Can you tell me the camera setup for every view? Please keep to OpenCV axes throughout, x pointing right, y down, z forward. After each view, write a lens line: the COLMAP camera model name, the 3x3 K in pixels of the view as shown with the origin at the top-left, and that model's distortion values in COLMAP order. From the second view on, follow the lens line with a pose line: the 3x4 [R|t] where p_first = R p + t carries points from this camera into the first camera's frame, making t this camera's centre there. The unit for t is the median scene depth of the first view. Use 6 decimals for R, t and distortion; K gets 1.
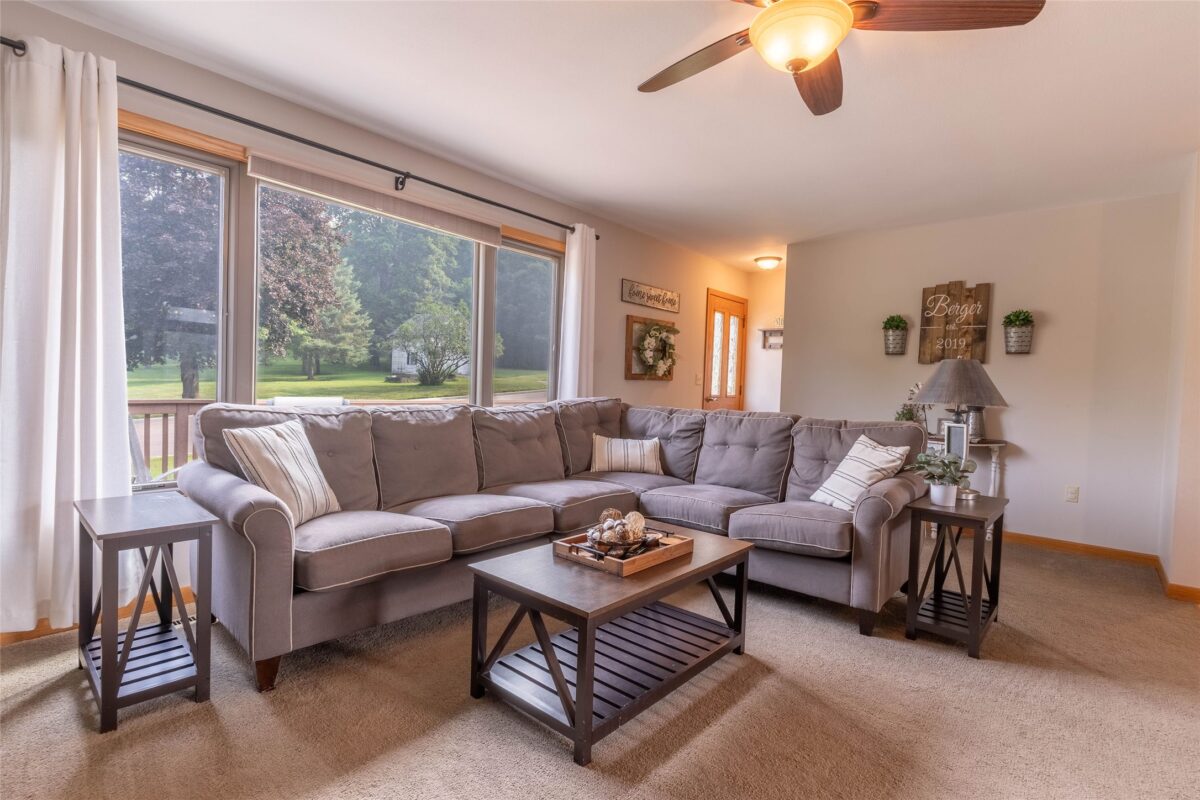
lens RADIAL K [[570.7, 0, 597.0], [0, 570.7, 399.8], [0, 0, 1]] dist [0.003953, -0.000752]
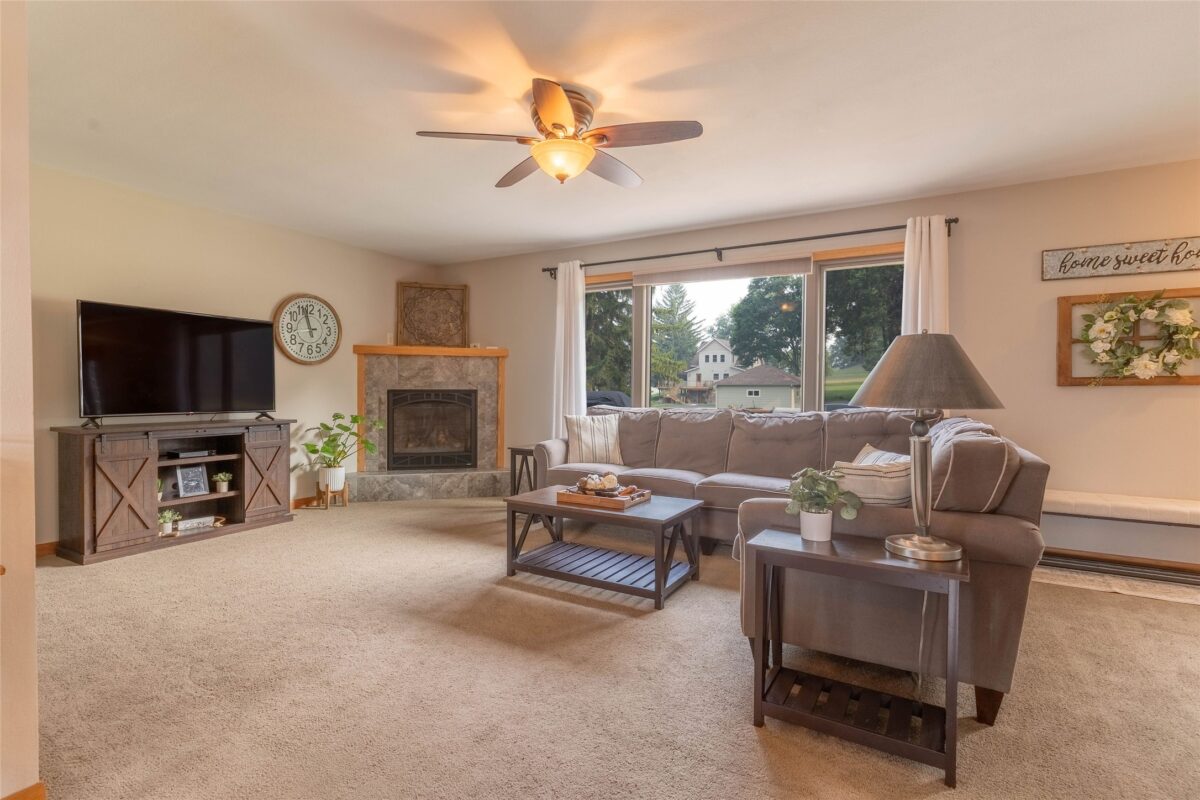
lens RADIAL K [[570.7, 0, 597.0], [0, 570.7, 399.8], [0, 0, 1]] dist [0.003953, -0.000752]
pose [[0.175805, -0.015774, -0.984299, 1.014274], [-0.026916, 0.999421, -0.020824, 0.020276], [0.984057, 0.030155, 0.175279, 0.457952]]
